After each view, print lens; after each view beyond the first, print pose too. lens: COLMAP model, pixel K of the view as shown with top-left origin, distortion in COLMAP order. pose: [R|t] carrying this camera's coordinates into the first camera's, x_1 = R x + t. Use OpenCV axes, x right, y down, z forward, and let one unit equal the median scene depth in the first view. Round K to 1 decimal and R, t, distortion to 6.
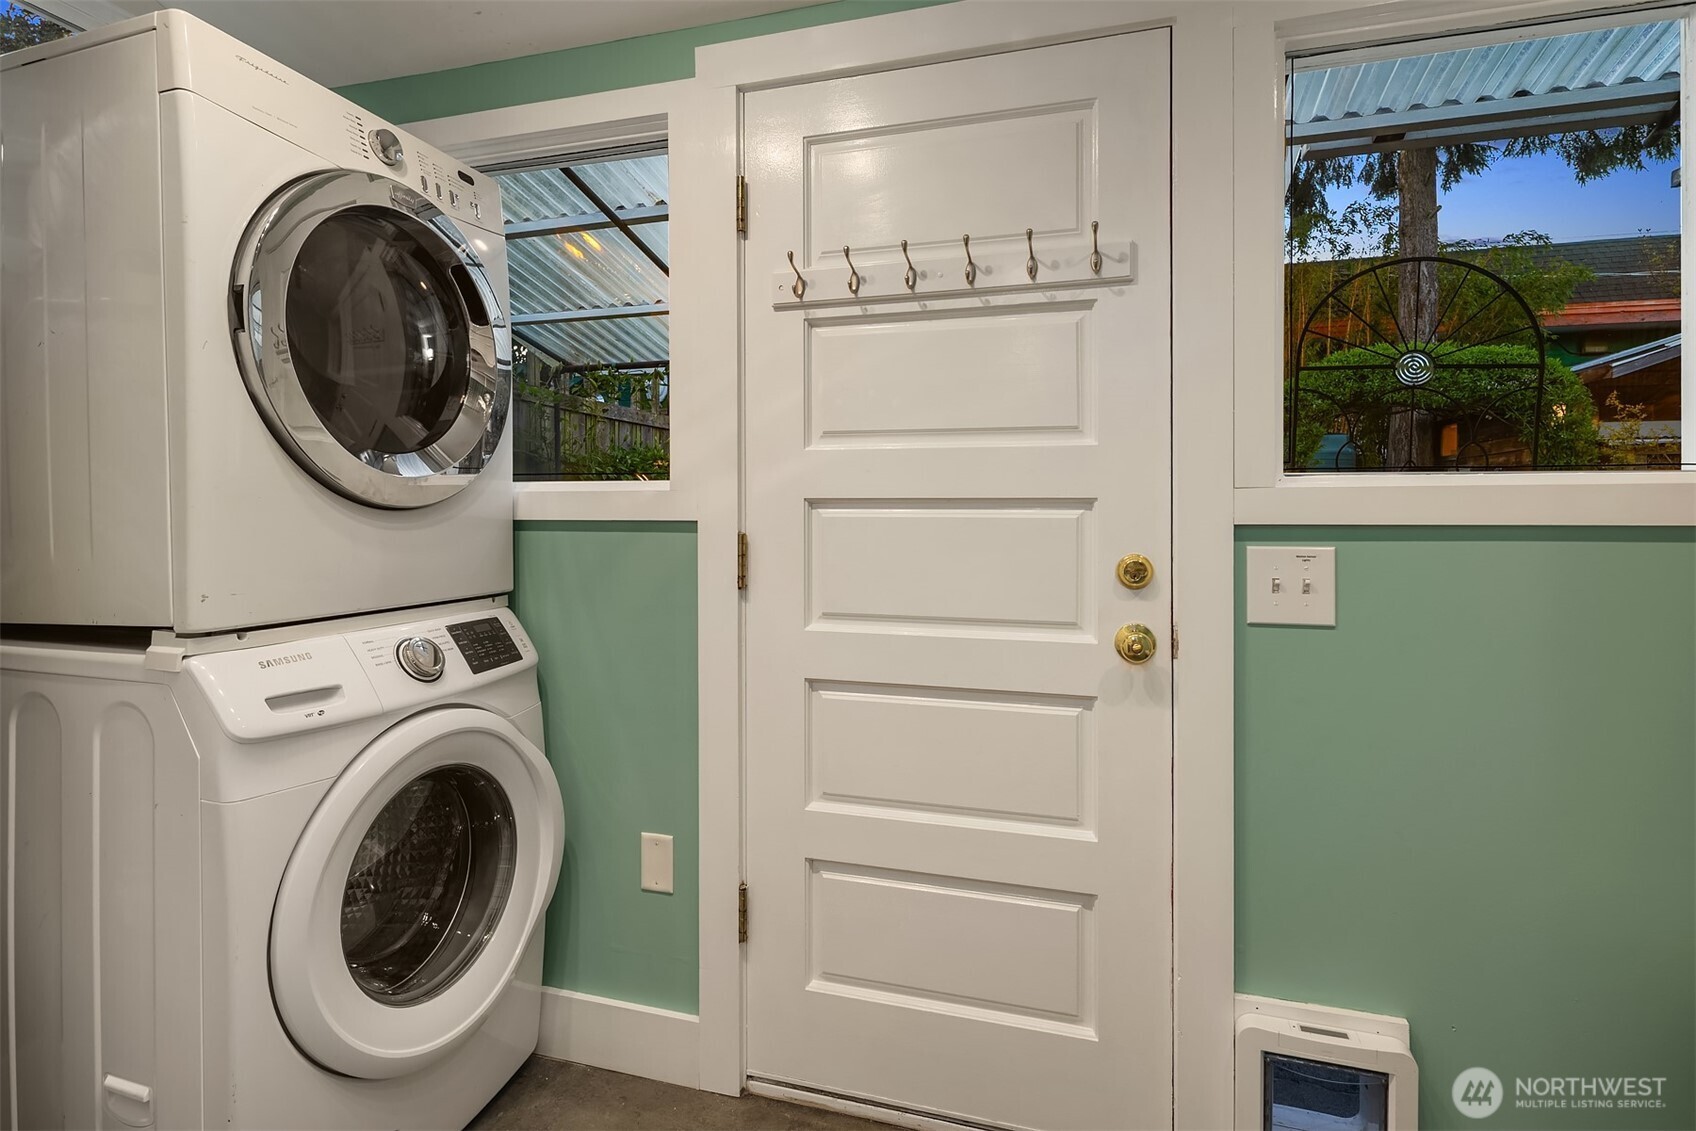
lens RADIAL K [[837.9, 0, 848.4], [0, 837.9, 506.2], [0, 0, 1]] dist [0.002476, 0.000626]
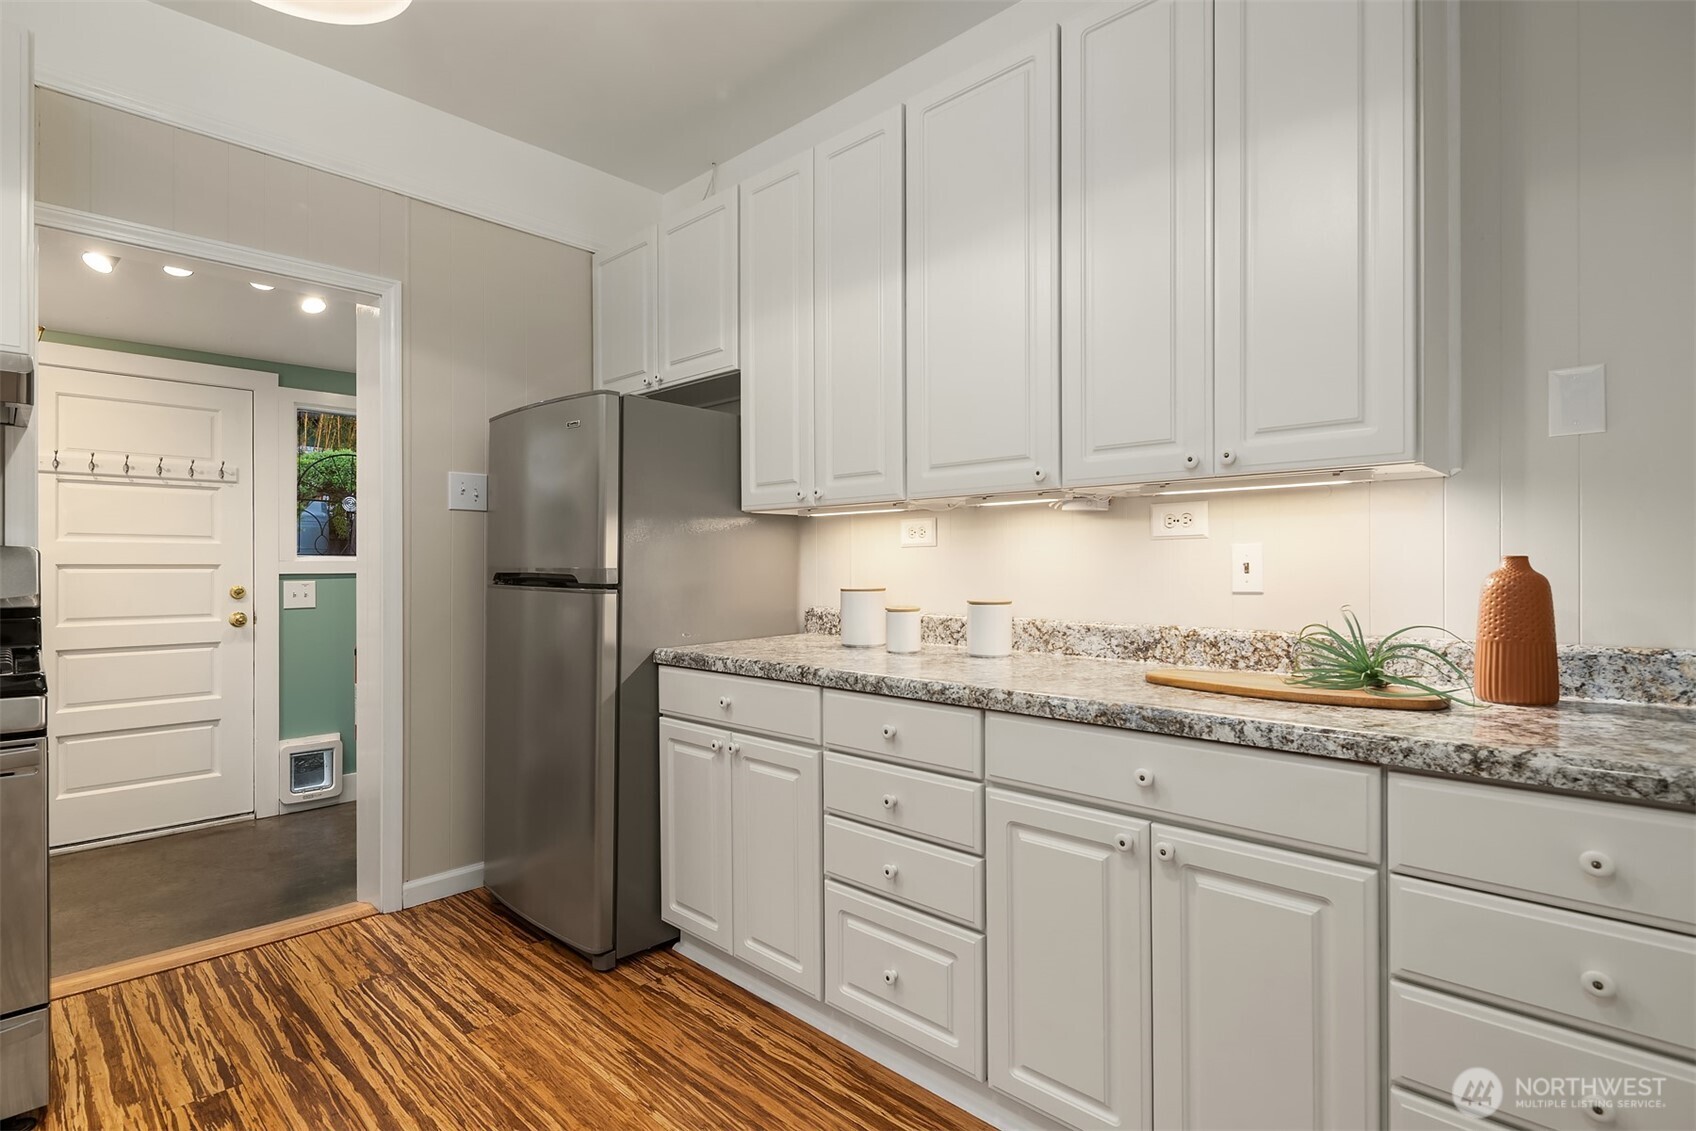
lens RADIAL K [[840.3, 0, 848.0], [0, 840.3, 565.5], [0, 0, 1]] dist [0.000687, -0.000162]
pose [[0.457755, -0.002782, 0.889074, -1.124811], [-0.001586, 0.999991, 0.003946, -0.019402], [-0.889077, -0.003216, 0.457747, -1.906325]]
